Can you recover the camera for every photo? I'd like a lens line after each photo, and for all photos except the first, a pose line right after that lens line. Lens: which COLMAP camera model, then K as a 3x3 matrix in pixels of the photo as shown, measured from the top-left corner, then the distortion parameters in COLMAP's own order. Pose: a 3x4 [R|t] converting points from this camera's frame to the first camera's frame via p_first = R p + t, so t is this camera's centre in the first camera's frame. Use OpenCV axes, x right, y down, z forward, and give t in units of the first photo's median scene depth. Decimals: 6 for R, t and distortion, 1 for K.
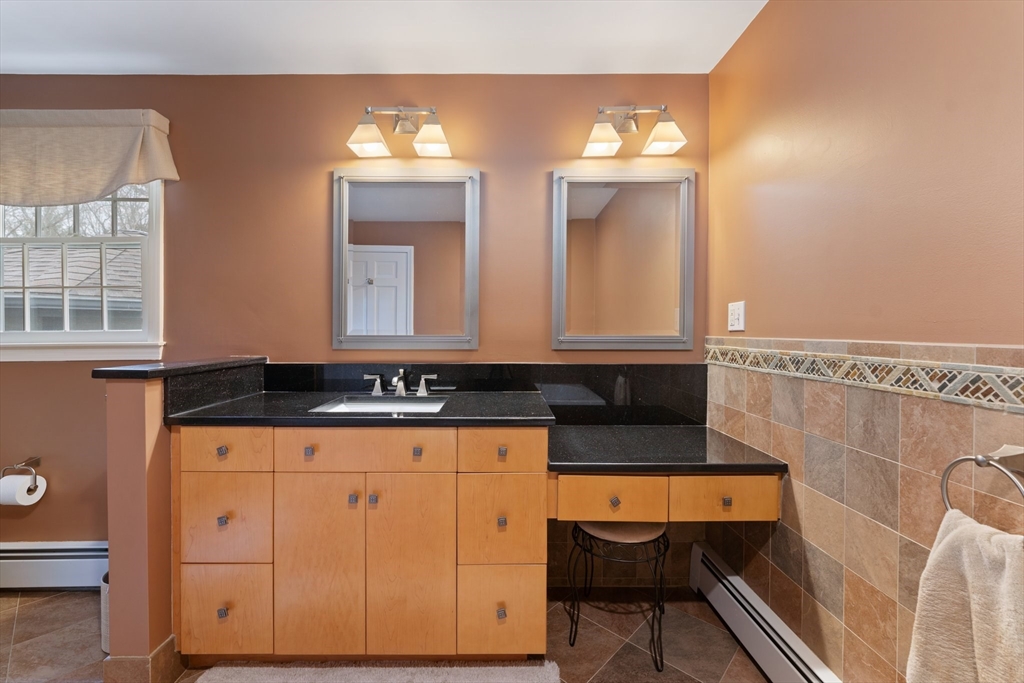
lens RADIAL K [[436.9, 0, 511.7], [0, 436.9, 338.2], [0, 0, 1]] dist [-0.003429, -0.000611]
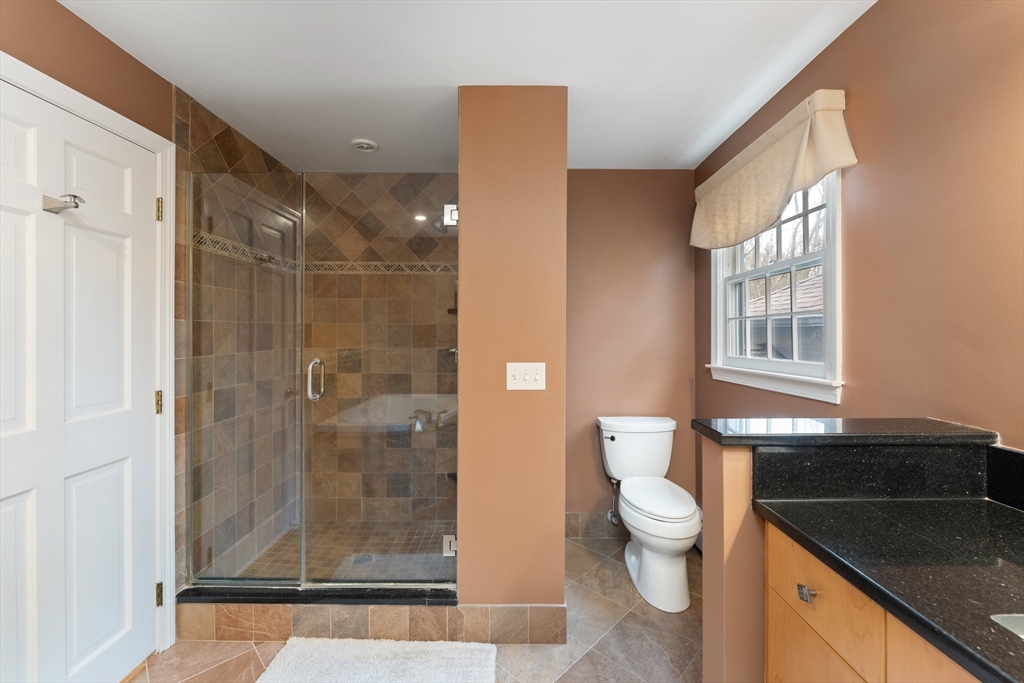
lens RADIAL K [[414.8, 0, 520.0], [0, 414.8, 328.8], [0, 0, 1]] dist [0.000091, -0.001448]
pose [[-0.025350, -0.005249, -0.999665, -0.063001], [-0.005611, 0.999971, -0.005108, -0.089751], [0.999663, 0.005480, -0.025379, 0.526012]]
